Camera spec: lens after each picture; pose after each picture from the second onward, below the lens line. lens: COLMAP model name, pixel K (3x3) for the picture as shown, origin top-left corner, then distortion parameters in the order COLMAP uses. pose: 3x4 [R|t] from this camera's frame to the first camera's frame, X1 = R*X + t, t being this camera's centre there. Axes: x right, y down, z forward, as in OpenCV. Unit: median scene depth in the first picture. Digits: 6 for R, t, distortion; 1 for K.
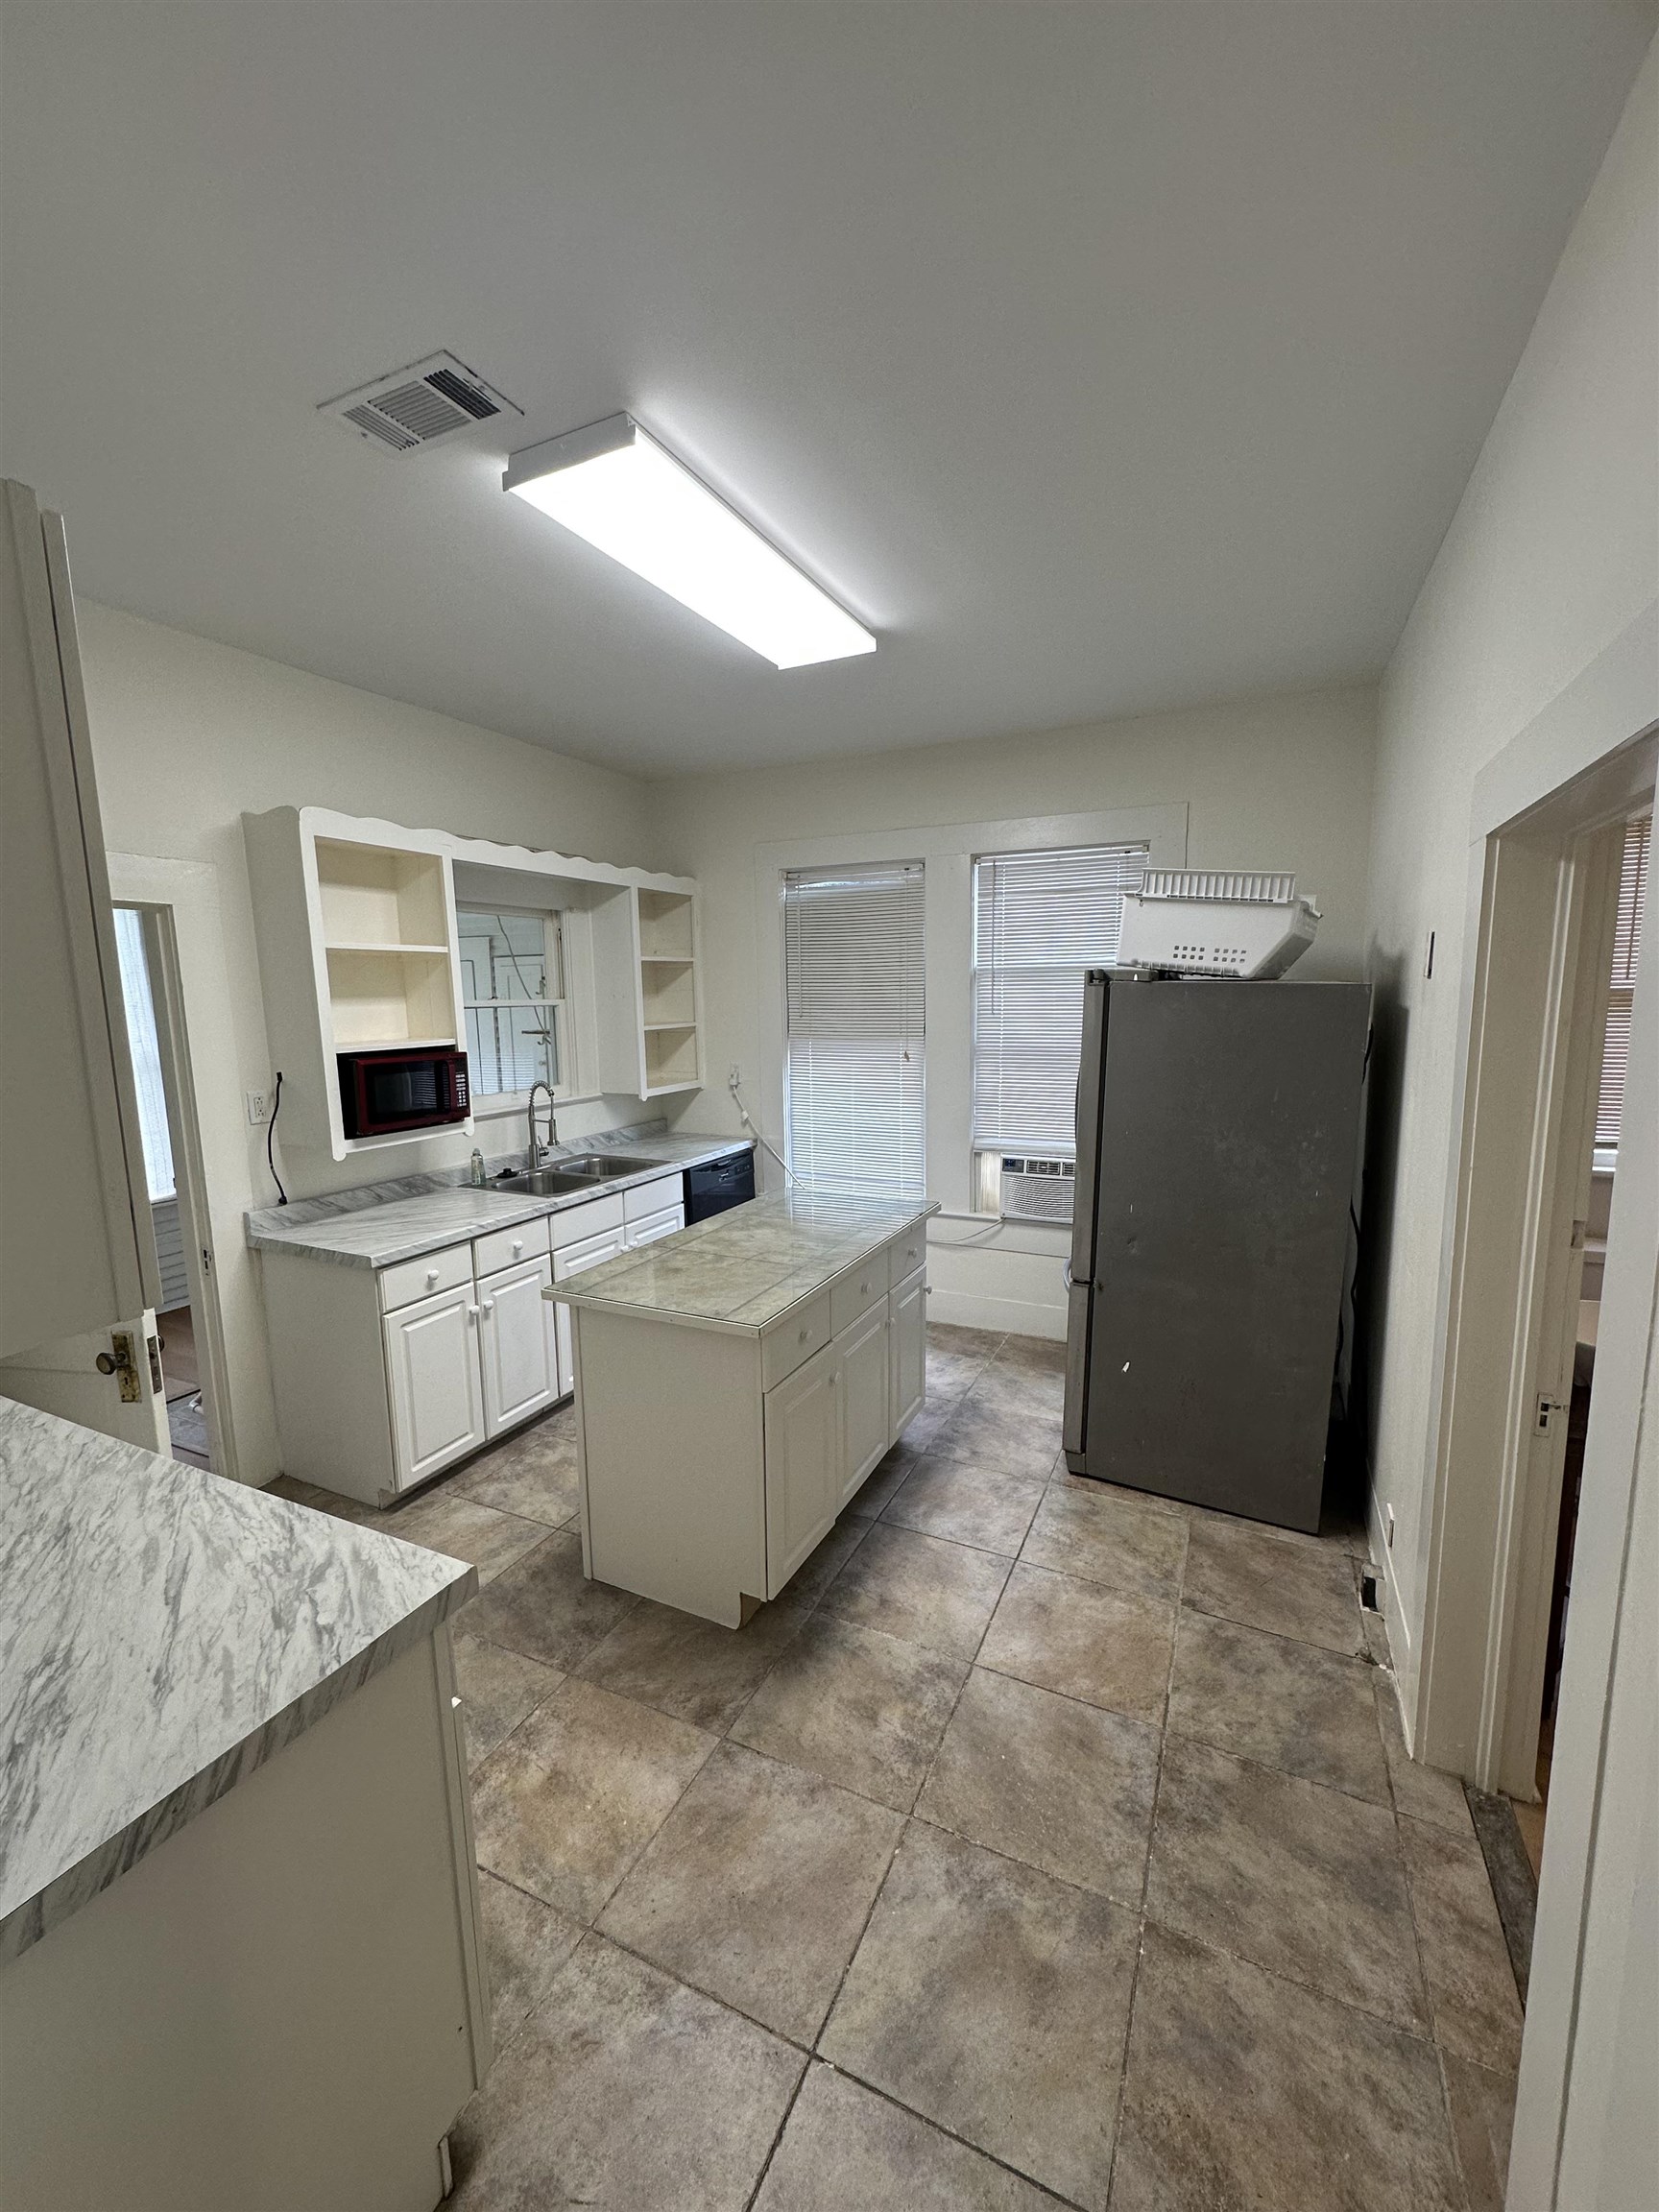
lens RADIAL K [[886.0, 0, 831.9], [0, 886.0, 1114.4], [0, 0, 1]] dist [0.008487, 0.000310]
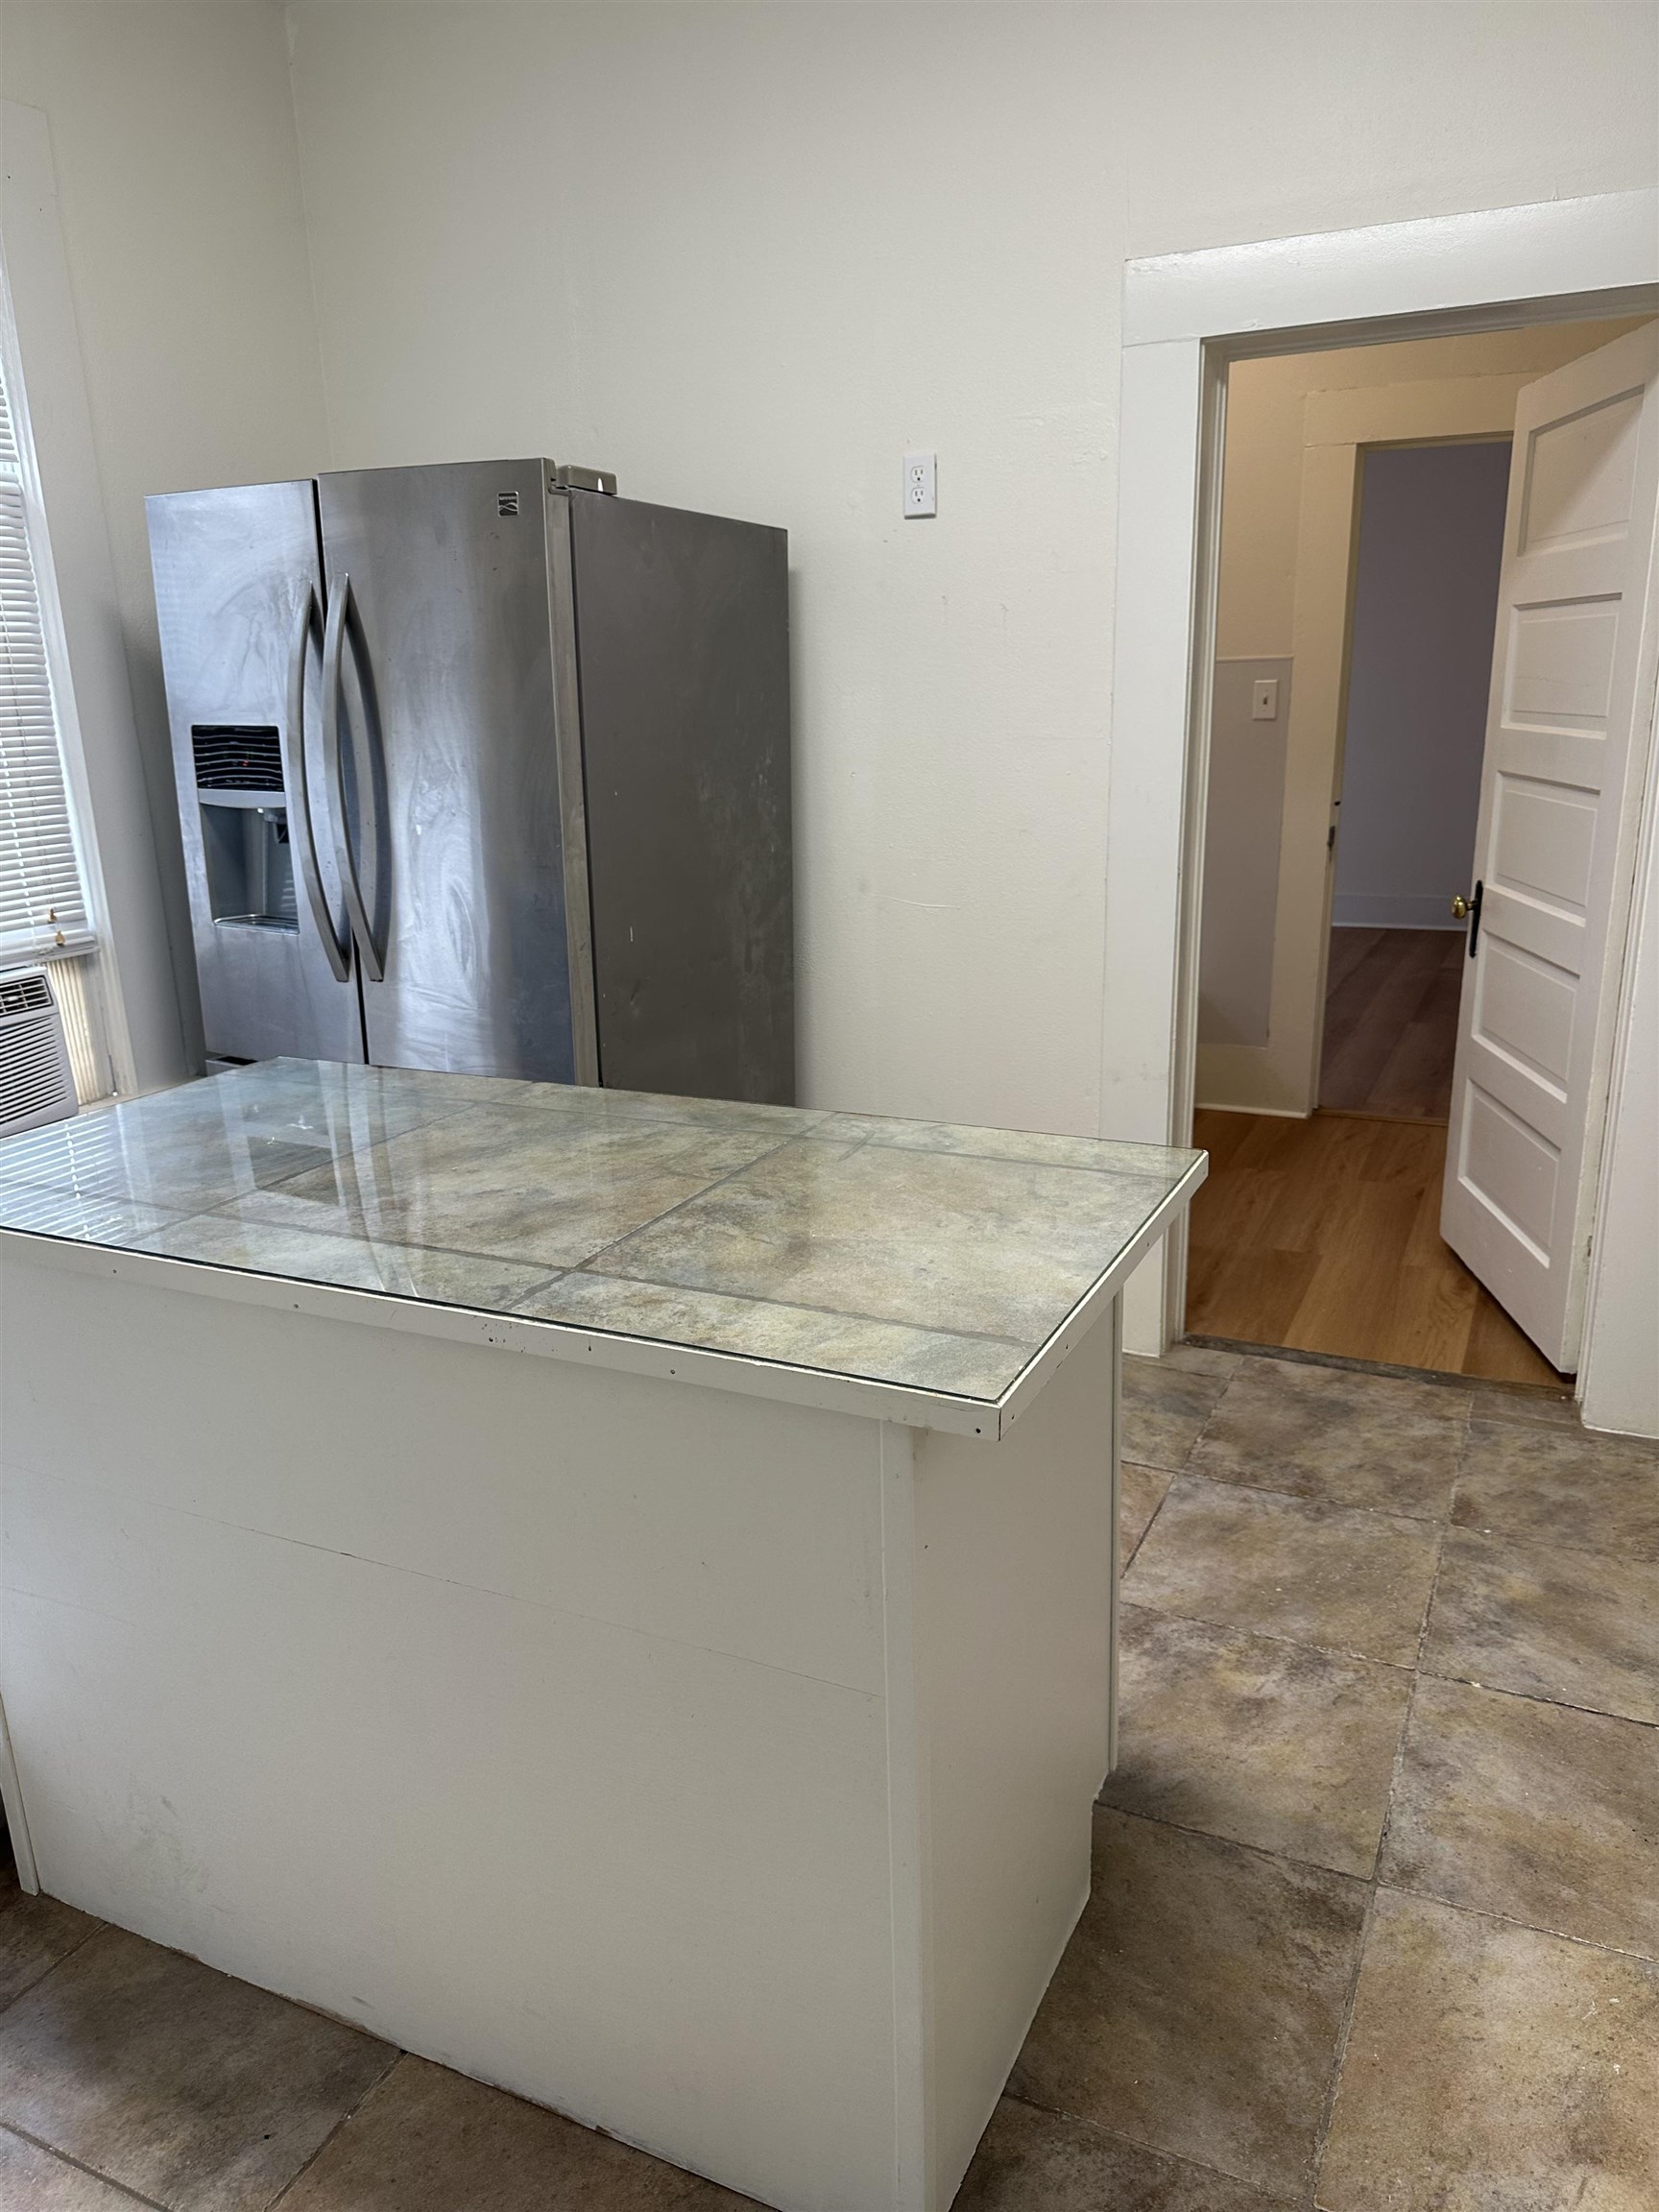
lens RADIAL K [[1576.7, 0, 829.5], [0, 1576.7, 1106.0], [0, 0, 1]] dist [0.047983, -0.049965]
pose [[-0.001902, -0.249654, 0.968333, -0.745833], [0.164055, 0.955137, 0.246574, -0.017764], [-0.986449, 0.159329, 0.039140, 0.981467]]
